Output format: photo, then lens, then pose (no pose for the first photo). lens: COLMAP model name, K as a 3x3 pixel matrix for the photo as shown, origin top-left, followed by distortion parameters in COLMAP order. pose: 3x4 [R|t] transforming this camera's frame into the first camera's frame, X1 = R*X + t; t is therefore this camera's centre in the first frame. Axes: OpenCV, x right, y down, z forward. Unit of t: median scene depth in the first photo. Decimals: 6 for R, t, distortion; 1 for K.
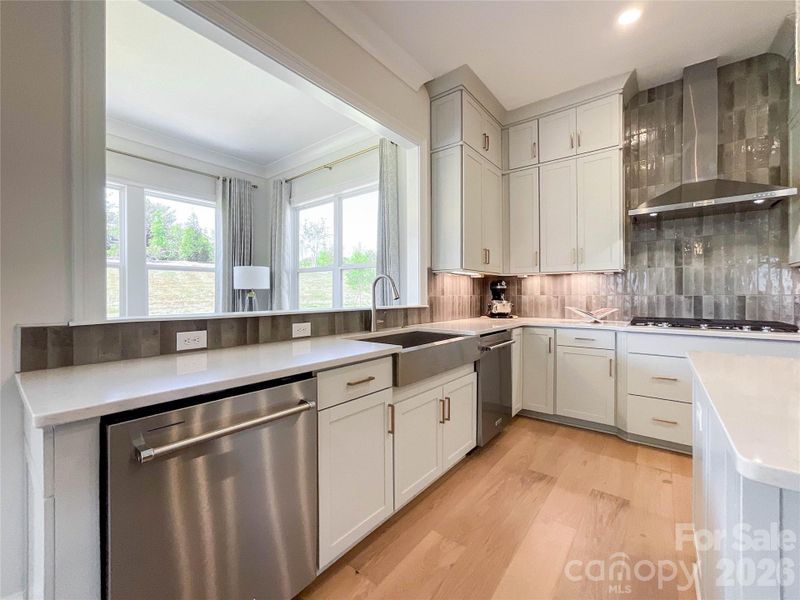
lens RADIAL K [[333.4, 0, 403.5], [0, 333.4, 297.4], [0, 0, 1]] dist [-0.024976, 0.006251]
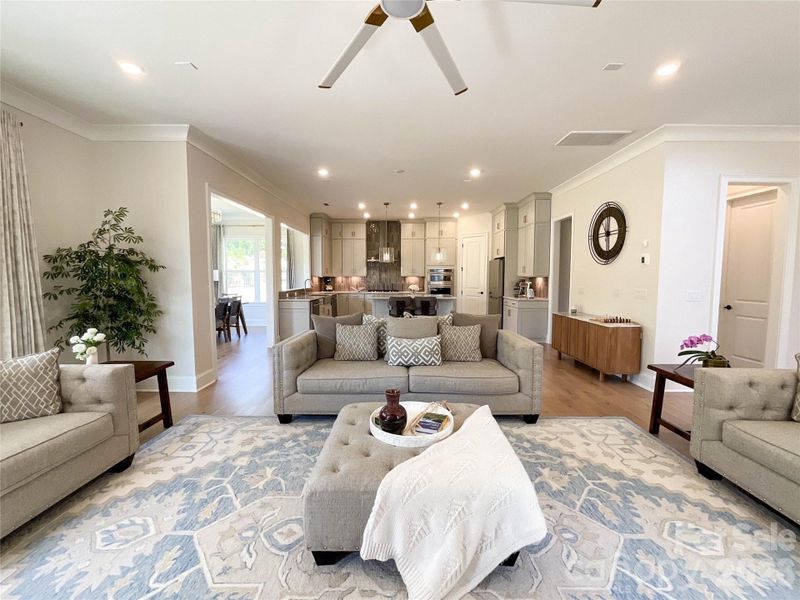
lens RADIAL K [[336.6, 0, 400.1], [0, 336.6, 301.8], [0, 0, 1]] dist [-0.011757, 0.000175]
pose [[0.788140, -0.043963, 0.613924, -1.189628], [0.002960, 0.997705, 0.067644, -0.050593], [-0.615489, -0.051496, 0.786461, -1.943892]]
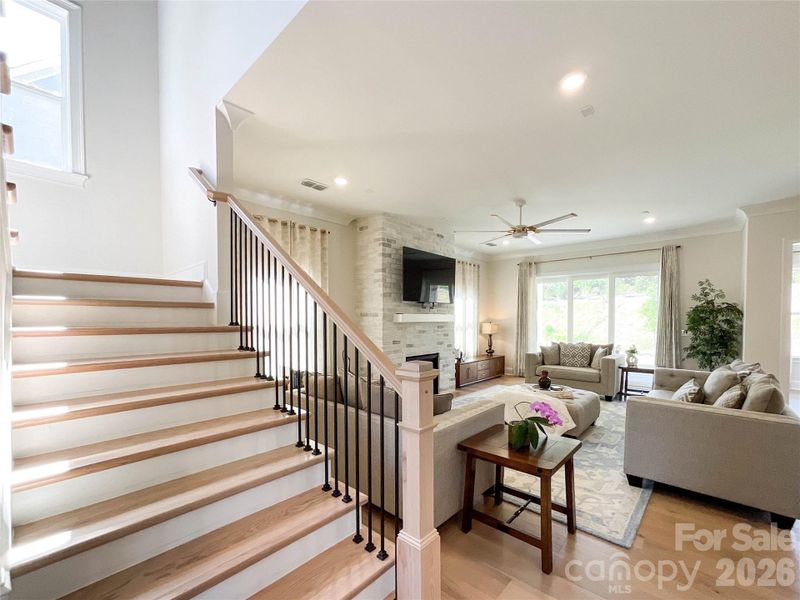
lens RADIAL K [[340.8, 0, 400.4], [0, 340.8, 327.6], [0, 0, 1]] dist [-0.002192, 0.000402]
pose [[-0.072624, 0.027384, -0.996983, 0.804662], [-0.003602, 0.999609, 0.027719, -0.073435], [0.997353, 0.005604, -0.072497, -1.983038]]
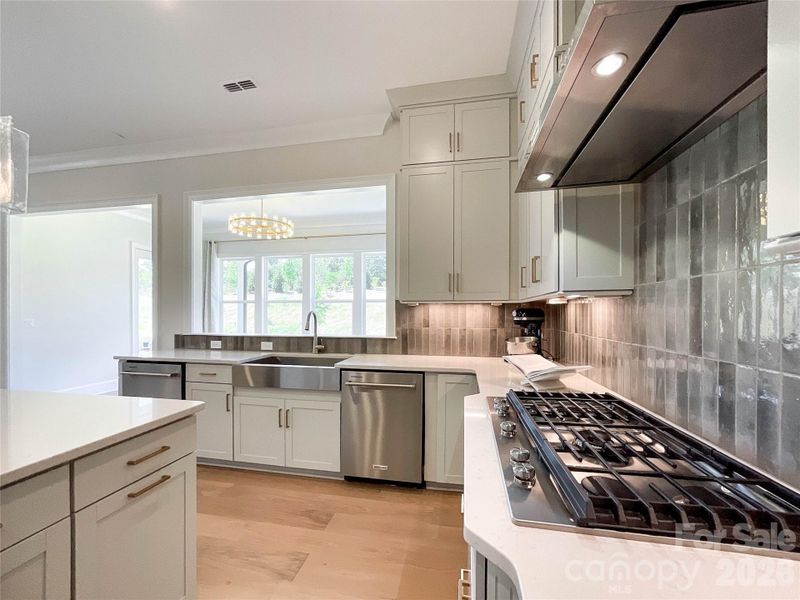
lens RADIAL K [[334.7, 0, 399.4], [0, 334.7, 320.4], [0, 0, 1]] dist [-0.016810, 0.000124]
pose [[0.461693, 0.022956, -0.886743, 0.994256], [-0.008562, 0.999734, 0.021423, -0.048956], [0.886999, -0.002299, 0.461767, 0.540553]]
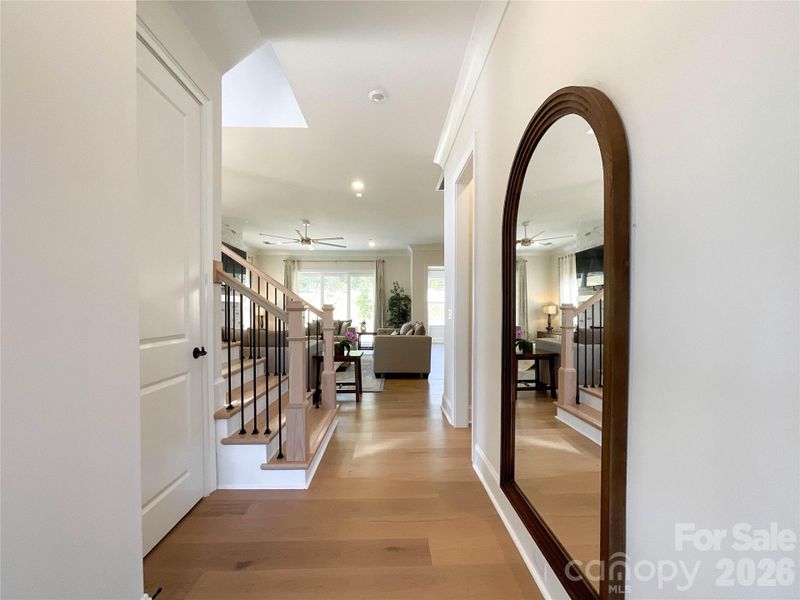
lens RADIAL K [[338.0, 0, 402.7], [0, 338.0, 308.8], [0, 0, 1]] dist [-0.007576, 0.000566]
pose [[0.644076, -0.002364, -0.764958, 1.407360], [-0.005909, 0.999950, -0.008066, 0.005436], [0.764939, 0.009715, 0.644030, -2.546644]]
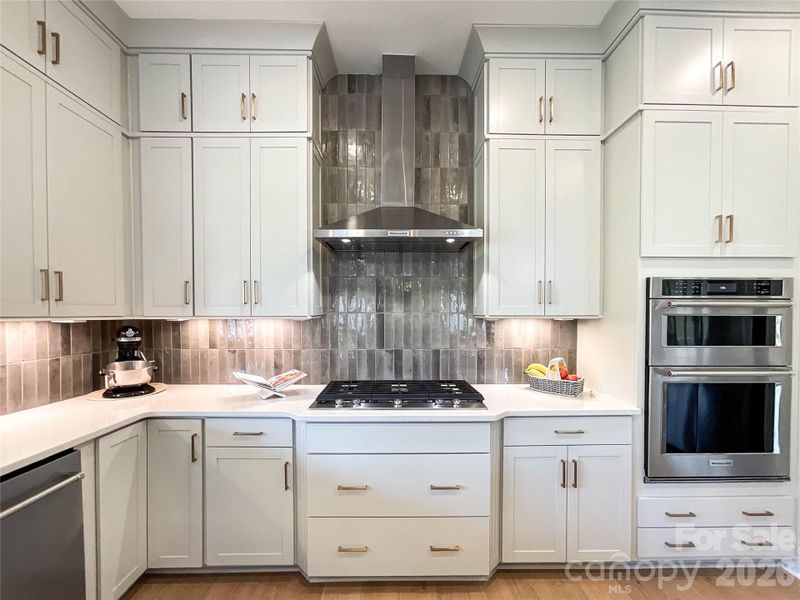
lens RADIAL K [[332.1, 0, 397.6], [0, 332.1, 320.6], [0, 0, 1]] dist [-0.009131, 0.000167]
pose [[0.778593, -0.009162, 0.627462, 0.364835], [0.003418, 0.999940, 0.010360, -0.081289], [-0.627519, -0.005921, 0.778578, 0.344684]]
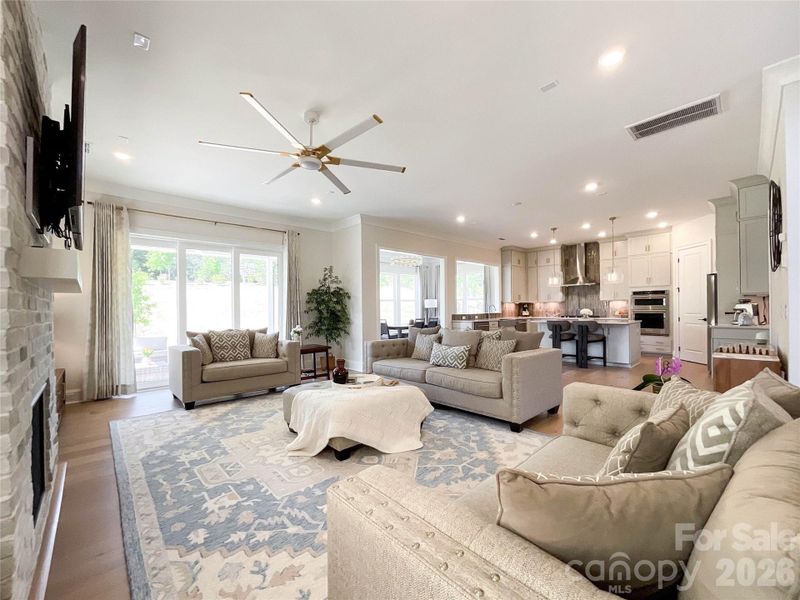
lens RADIAL K [[332.3, 0, 403.7], [0, 332.3, 307.2], [0, 0, 1]] dist [-0.020994, 0.000115]
pose [[0.989315, -0.010395, -0.145422, -0.427067], [0.008652, 0.999883, -0.012618, 0.003946], [0.145536, 0.011225, 0.989289, -2.527760]]
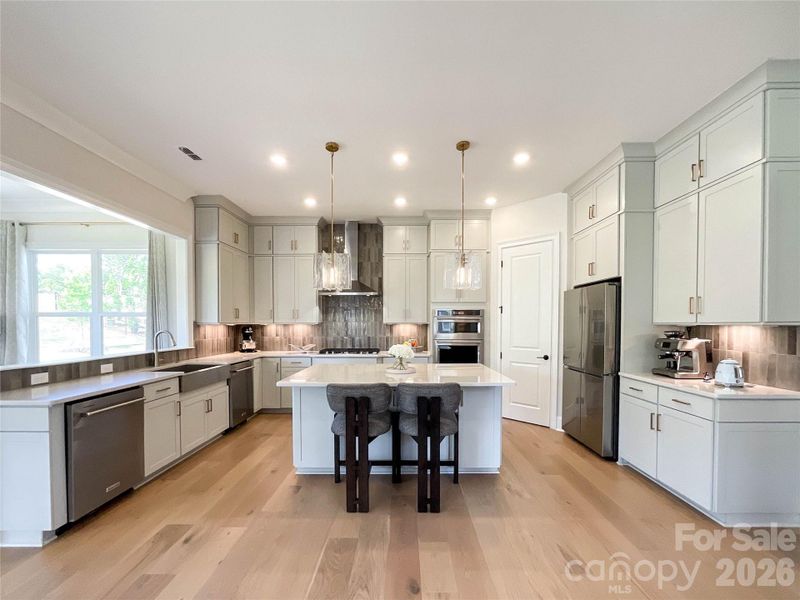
lens RADIAL K [[340.8, 0, 400.4], [0, 340.8, 327.6], [0, 0, 1]] dist [-0.002192, 0.000402]
pose [[0.792815, -0.007460, 0.609416, -0.120824], [0.004718, 0.999970, 0.006102, -0.067406], [-0.609444, -0.001962, 0.792827, -0.765243]]
